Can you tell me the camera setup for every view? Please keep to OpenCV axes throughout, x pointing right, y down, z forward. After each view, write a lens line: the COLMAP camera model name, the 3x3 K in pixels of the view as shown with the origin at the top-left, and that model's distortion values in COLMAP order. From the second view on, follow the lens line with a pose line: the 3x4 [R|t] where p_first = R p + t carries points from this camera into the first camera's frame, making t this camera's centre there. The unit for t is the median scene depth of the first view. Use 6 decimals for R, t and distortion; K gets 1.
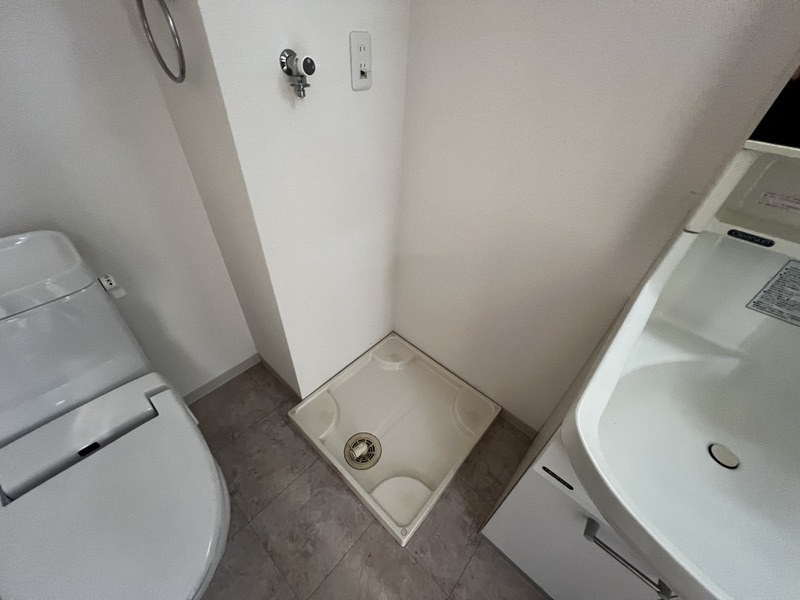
lens RADIAL K [[321.2, 0, 400.0], [0, 321.2, 300.0], [0, 0, 1]] dist [0.002628, 0.000553]
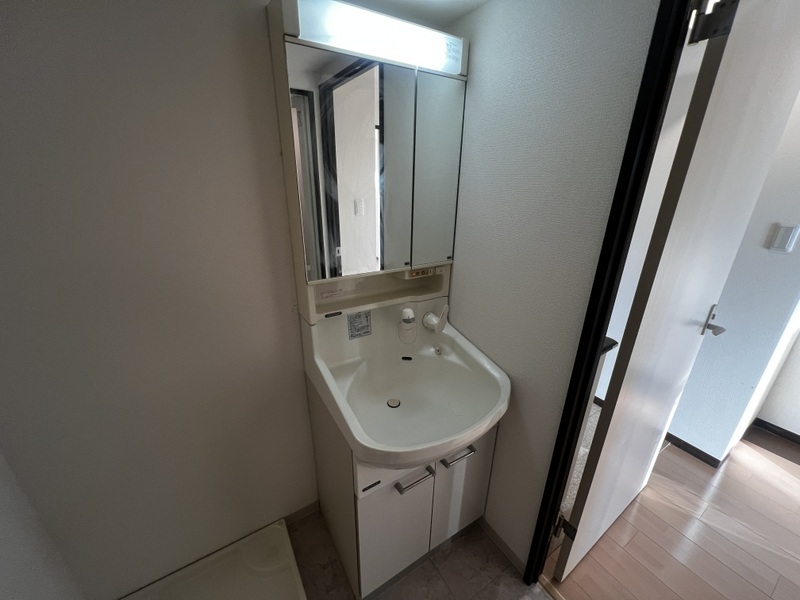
lens RADIAL K [[321.2, 0, 400.0], [0, 321.2, 300.0], [0, 0, 1]] dist [0.002628, 0.000553]
pose [[0.273431, -0.386032, 0.881030, -0.479487], [0.626119, 0.766755, 0.141642, -0.252850], [-0.730213, 0.512900, 0.451357, -0.232175]]
